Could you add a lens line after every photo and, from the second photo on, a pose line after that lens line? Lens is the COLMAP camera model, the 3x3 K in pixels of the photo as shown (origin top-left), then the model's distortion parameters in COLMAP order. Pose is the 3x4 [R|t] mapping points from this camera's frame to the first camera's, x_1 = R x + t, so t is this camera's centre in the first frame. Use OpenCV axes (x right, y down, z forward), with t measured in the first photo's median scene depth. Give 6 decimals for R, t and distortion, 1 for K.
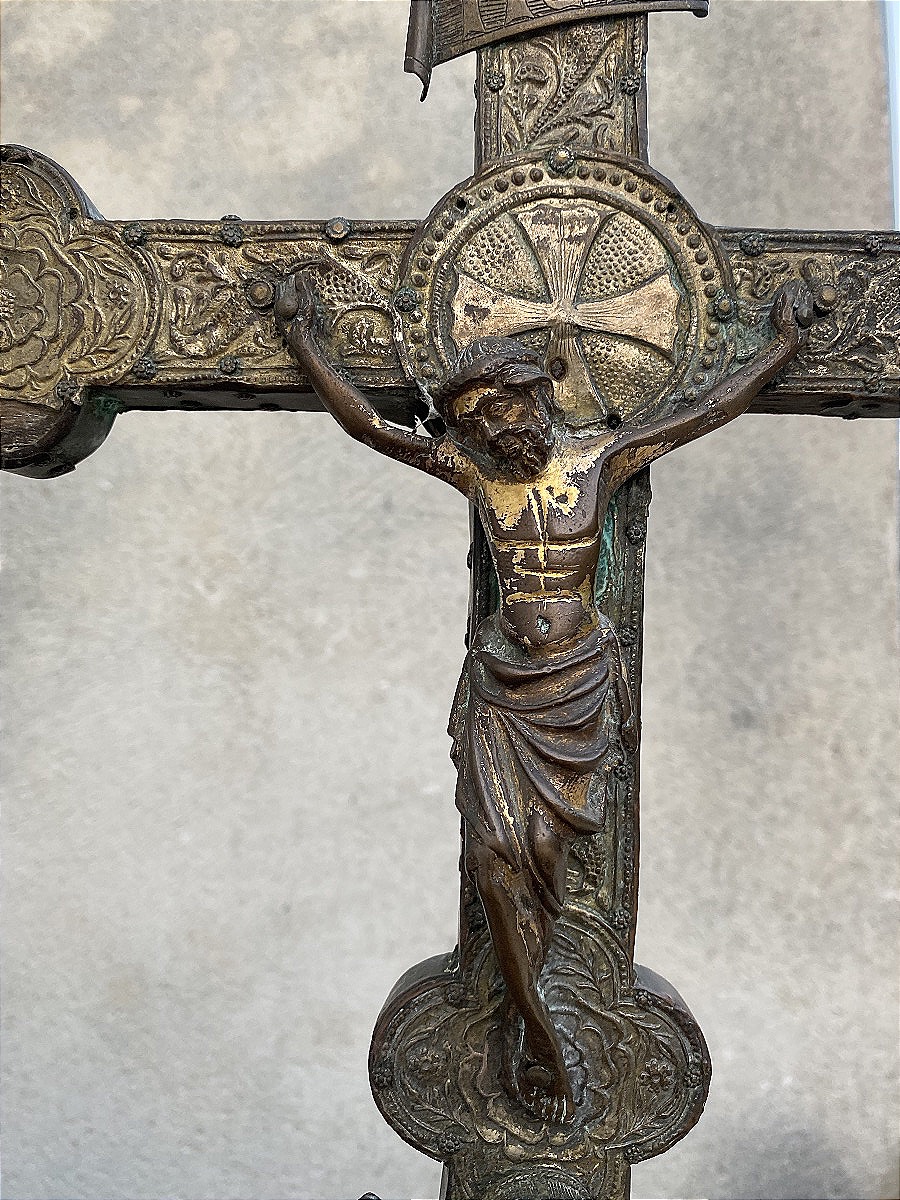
lens RADIAL K [[1015.2, 0, 455.1], [0, 1015.2, 595.0], [0, 0, 1]] dist [-0.012877, 0.019752]
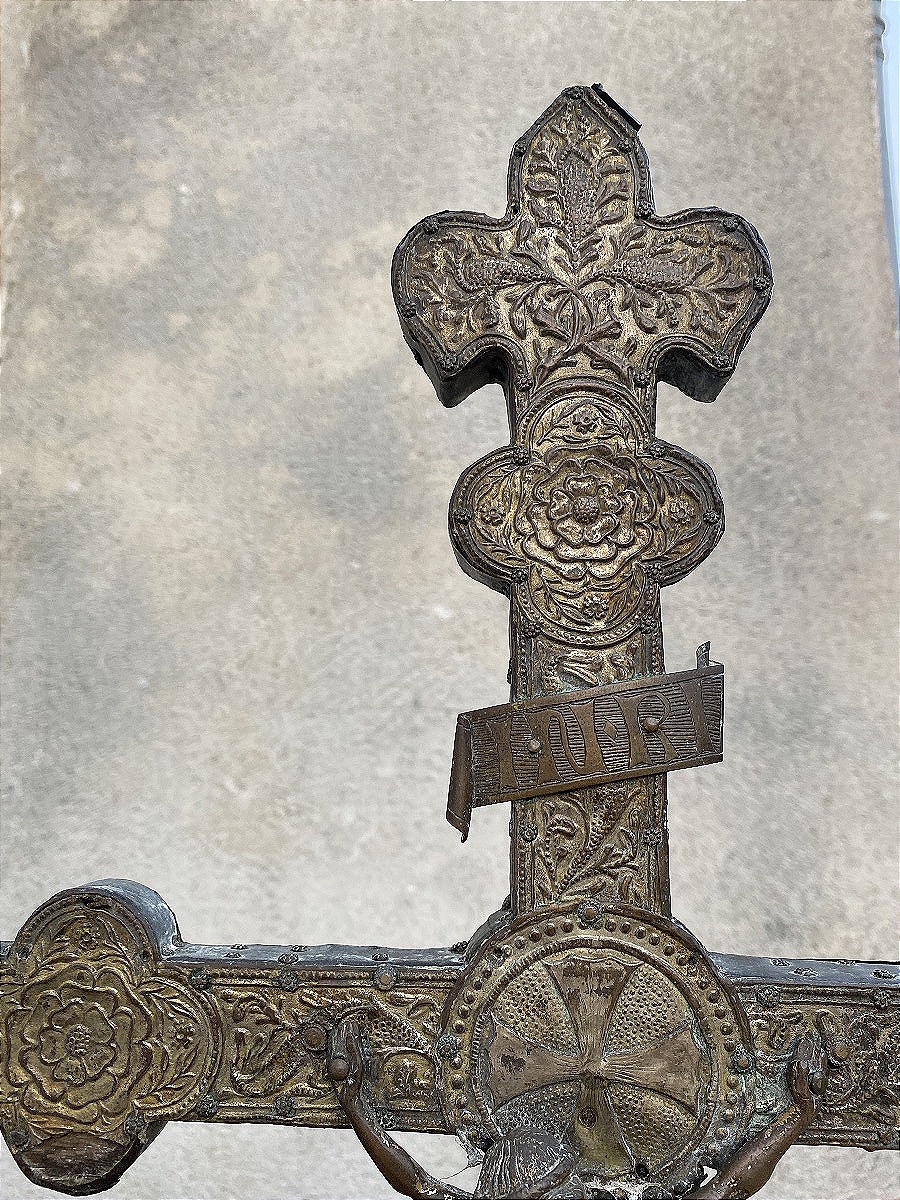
lens RADIAL K [[1012.9, 0, 449.5], [0, 1012.9, 597.2], [0, 0, 1]] dist [-0.006968, 0.005529]
pose [[0.999482, 0.002569, -0.032067, -0.001560], [-0.006284, 0.993196, -0.116289, -0.080637], [0.031550, 0.116430, 0.992698, -0.016413]]
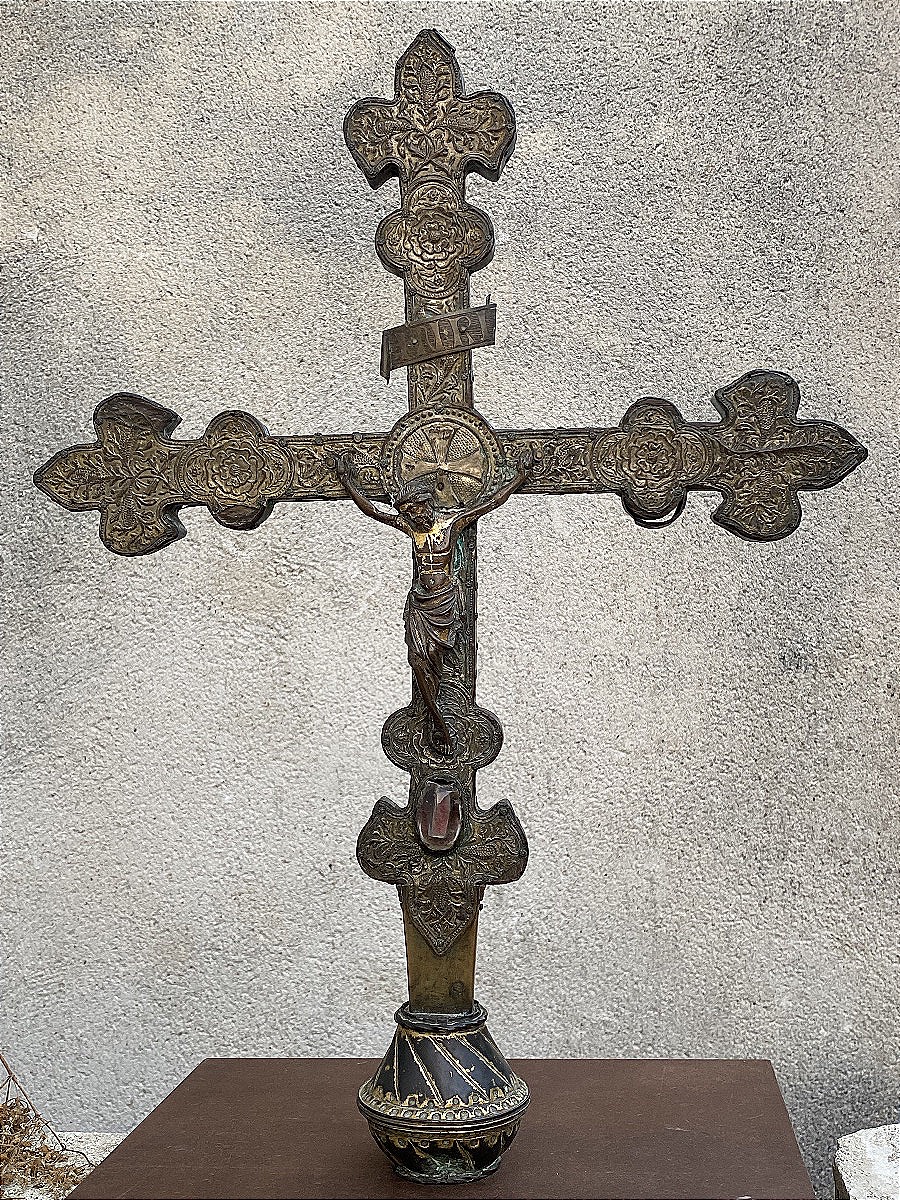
lens RADIAL K [[1381.7, 0, 452.0], [0, 1381.7, 590.7], [0, 0, 1]] dist [0.138420, -0.403831]
pose [[0.997554, -0.036365, -0.059703, 0.042761], [0.038915, 0.998355, 0.042109, -0.012454], [0.058074, -0.044329, 0.997328, -0.337112]]
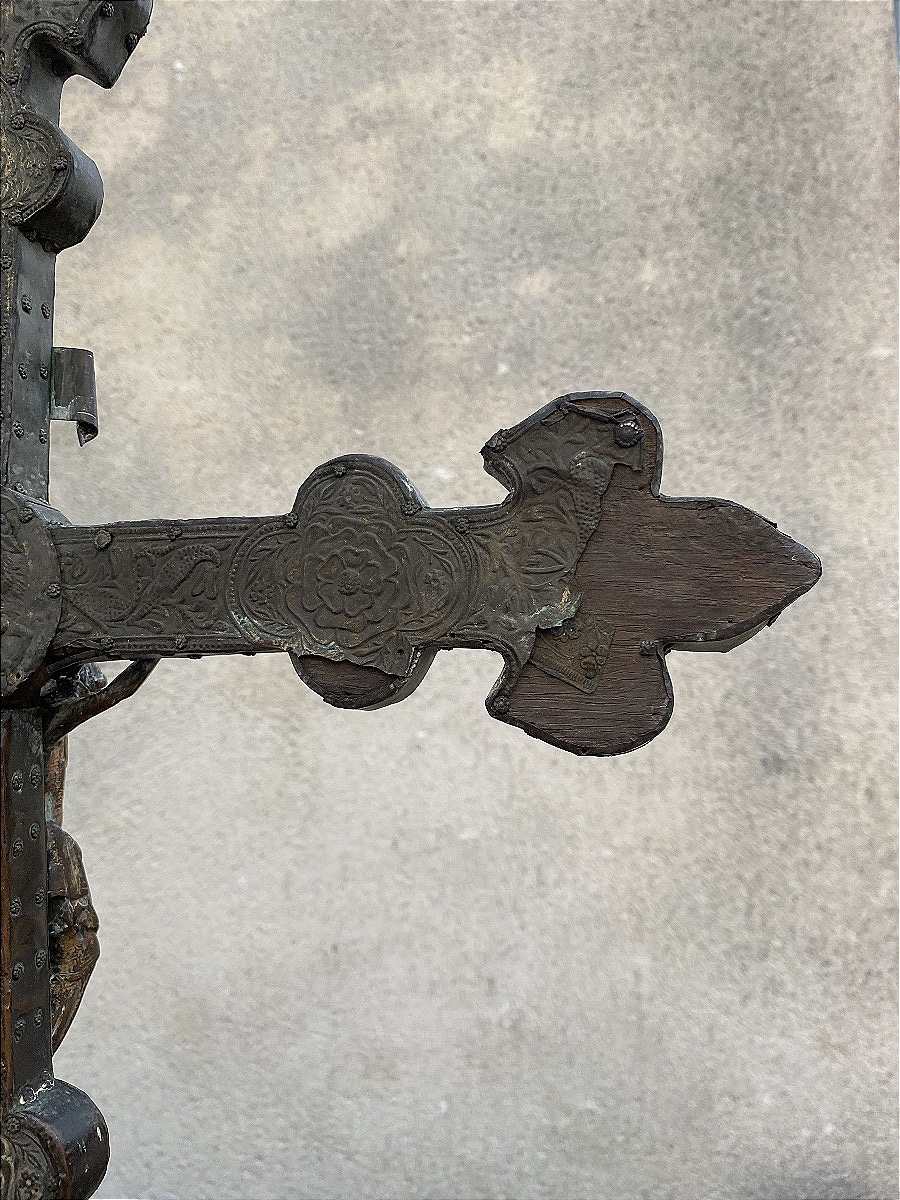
lens RADIAL K [[1011.5, 0, 455.1], [0, 1011.5, 602.3], [0, 0, 1]] dist [-0.012760, 0.020150]
pose [[0.992041, -0.030521, -0.122157, 0.098234], [0.028578, 0.999436, -0.017625, -0.029406], [0.122626, 0.013993, 0.992354, -0.035512]]
